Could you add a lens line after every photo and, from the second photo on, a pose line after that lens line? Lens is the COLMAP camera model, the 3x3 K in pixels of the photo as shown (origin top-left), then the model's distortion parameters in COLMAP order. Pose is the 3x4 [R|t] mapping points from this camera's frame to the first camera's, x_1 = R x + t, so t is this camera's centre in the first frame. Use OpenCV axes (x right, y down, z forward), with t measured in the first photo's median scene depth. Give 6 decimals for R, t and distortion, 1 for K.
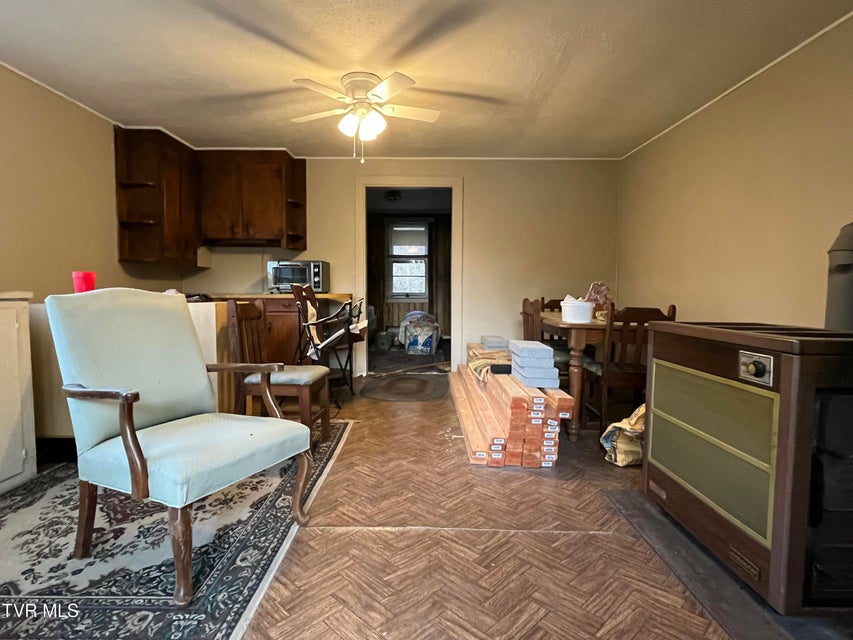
lens RADIAL K [[461.0, 0, 426.5], [0, 461.0, 320.0], [0, 0, 1]] dist [-0.002937, 0.000369]
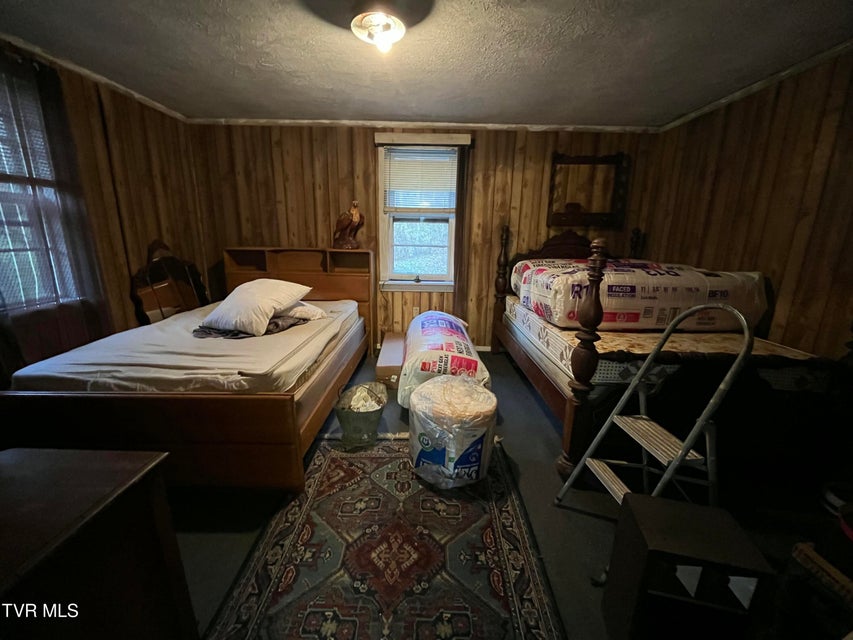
lens RADIAL K [[340.1, 0, 426.5], [0, 340.1, 320.0], [0, 0, 1]] dist [-0.001707, -0.000200]
pose [[0.999764, 0.018972, -0.010608, -0.026070], [-0.016925, 0.985686, 0.167742, -0.082225], [0.013639, -0.167523, 0.985774, 0.606029]]
